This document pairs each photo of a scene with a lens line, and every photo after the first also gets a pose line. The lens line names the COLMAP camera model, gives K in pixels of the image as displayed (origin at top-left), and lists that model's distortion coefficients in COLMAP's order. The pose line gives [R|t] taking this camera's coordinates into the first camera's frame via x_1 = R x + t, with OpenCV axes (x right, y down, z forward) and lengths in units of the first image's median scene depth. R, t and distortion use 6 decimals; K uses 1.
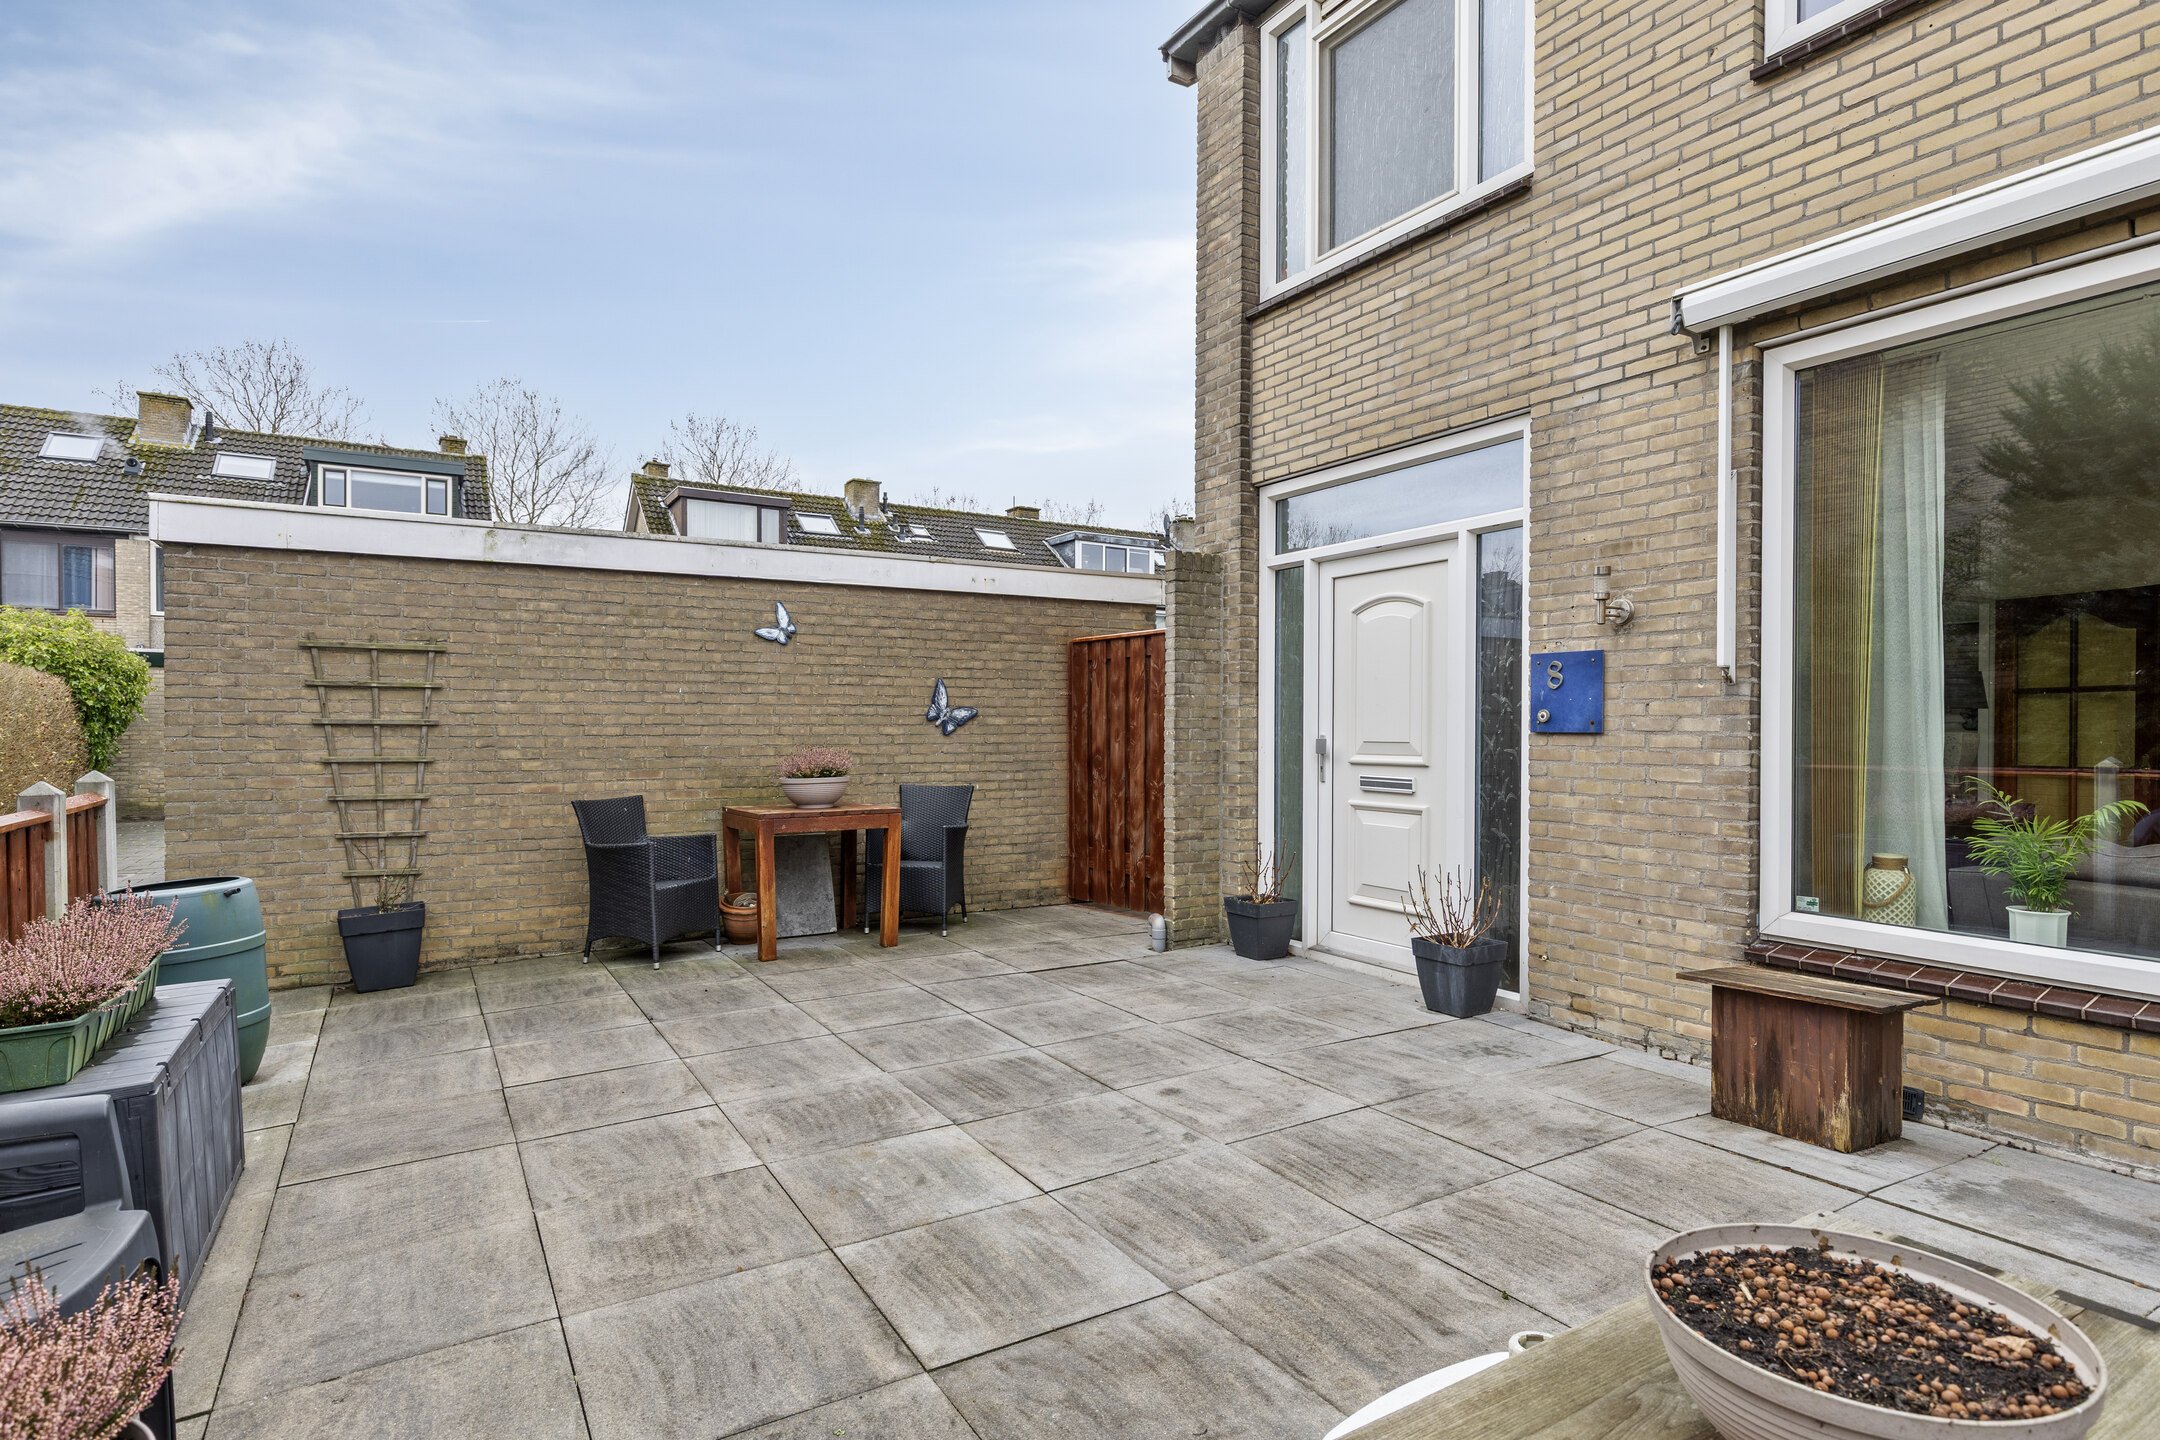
lens RADIAL K [[1129.0, 0, 1080.0], [0, 1129.0, 720.0], [0, 0, 1]] dist [-0.003262, -0.000661]
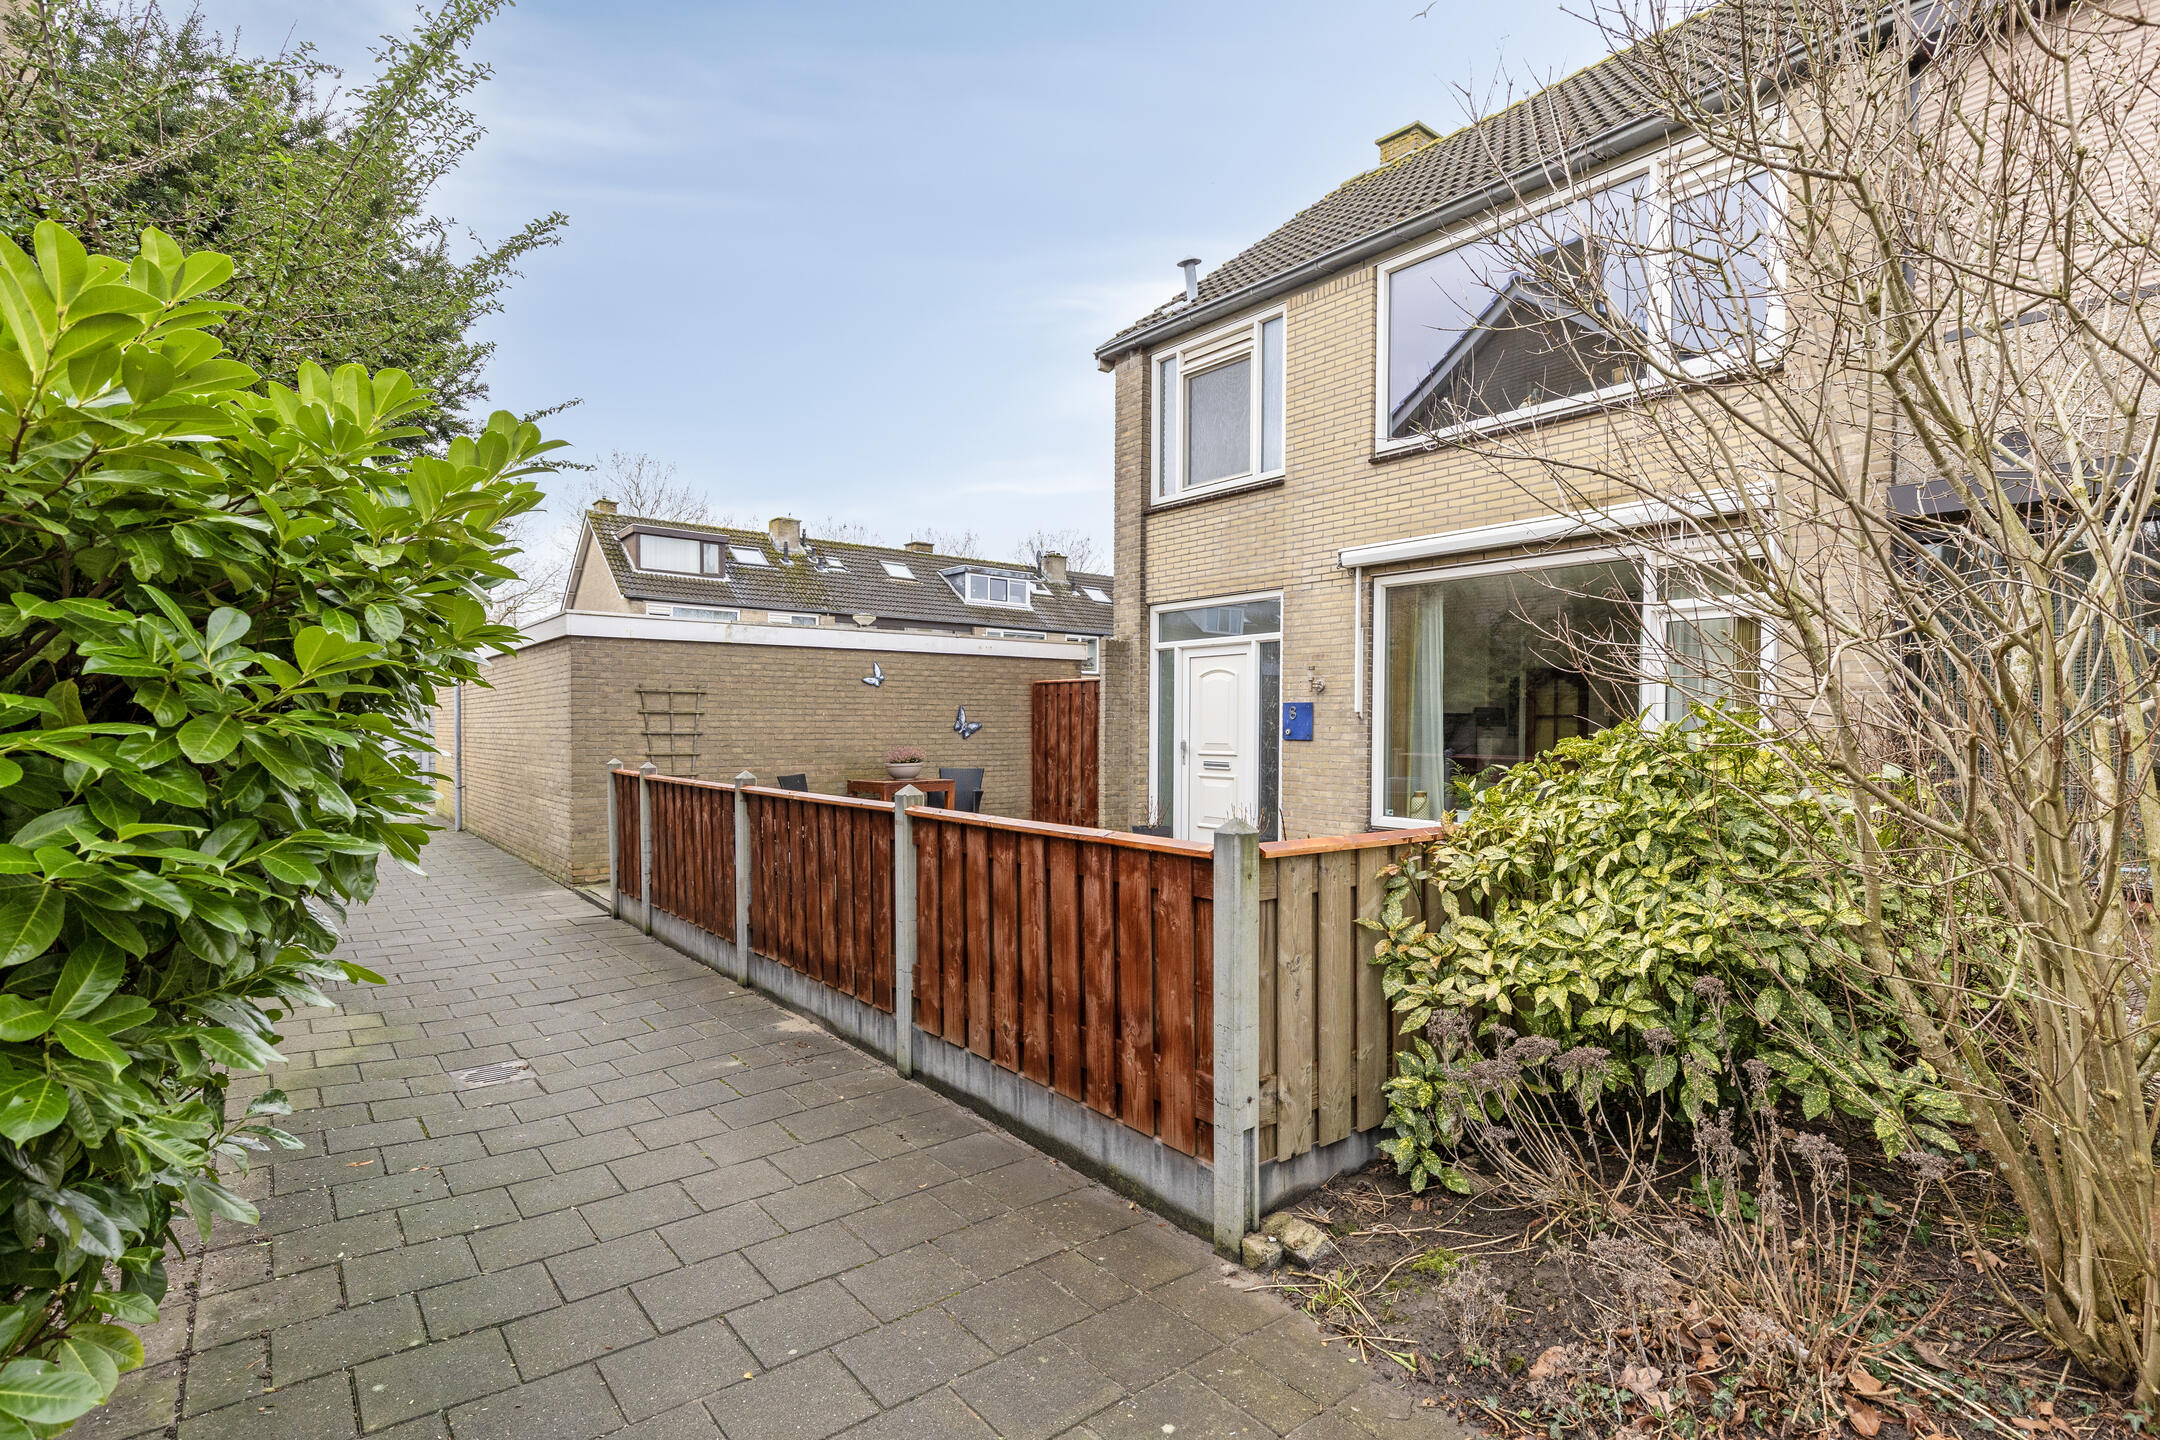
lens RADIAL K [[1040.8, 0, 1080.0], [0, 1040.8, 720.0], [0, 0, 1]] dist [0.001676, 0.000058]
pose [[0.990866, 0.002395, 0.134827, -0.202154], [-0.002586, 0.999996, 0.001240, -0.022233], [-0.134824, -0.001577, 0.990868, -0.738775]]
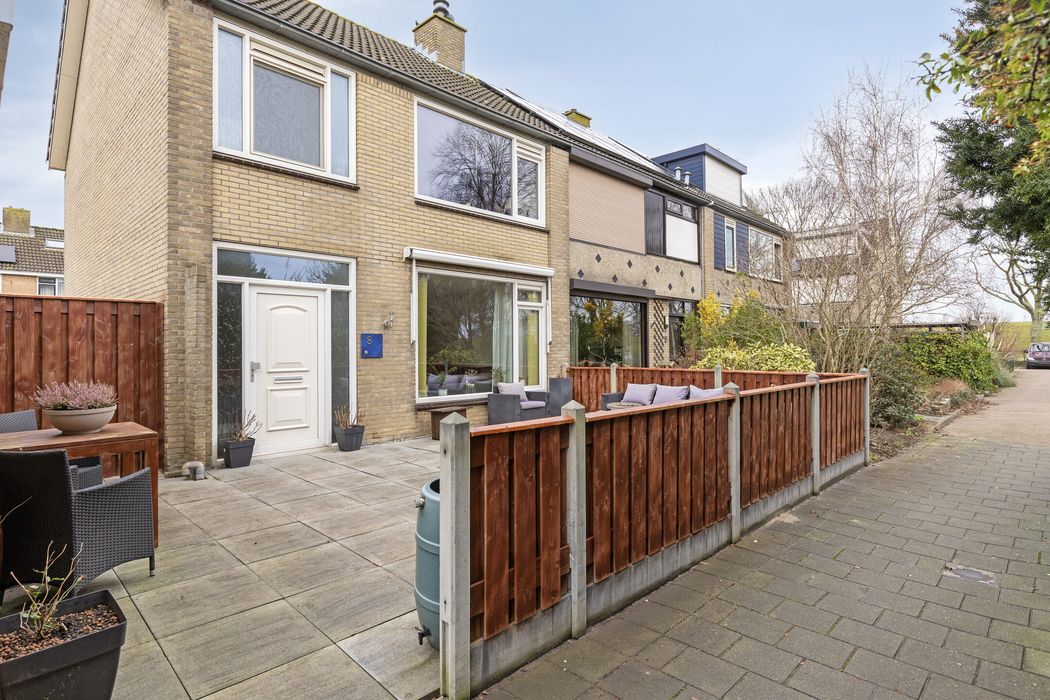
lens RADIAL K [[553.7, 0, 525.9], [0, 553.7, 329.0], [0, 0, 1]] dist [-0.000704, -0.000249]
pose [[-0.259435, 0.031989, 0.965231, -1.035723], [-0.001351, 0.999438, -0.033486, -0.015056], [-0.965760, -0.009991, -0.259246, 0.779915]]
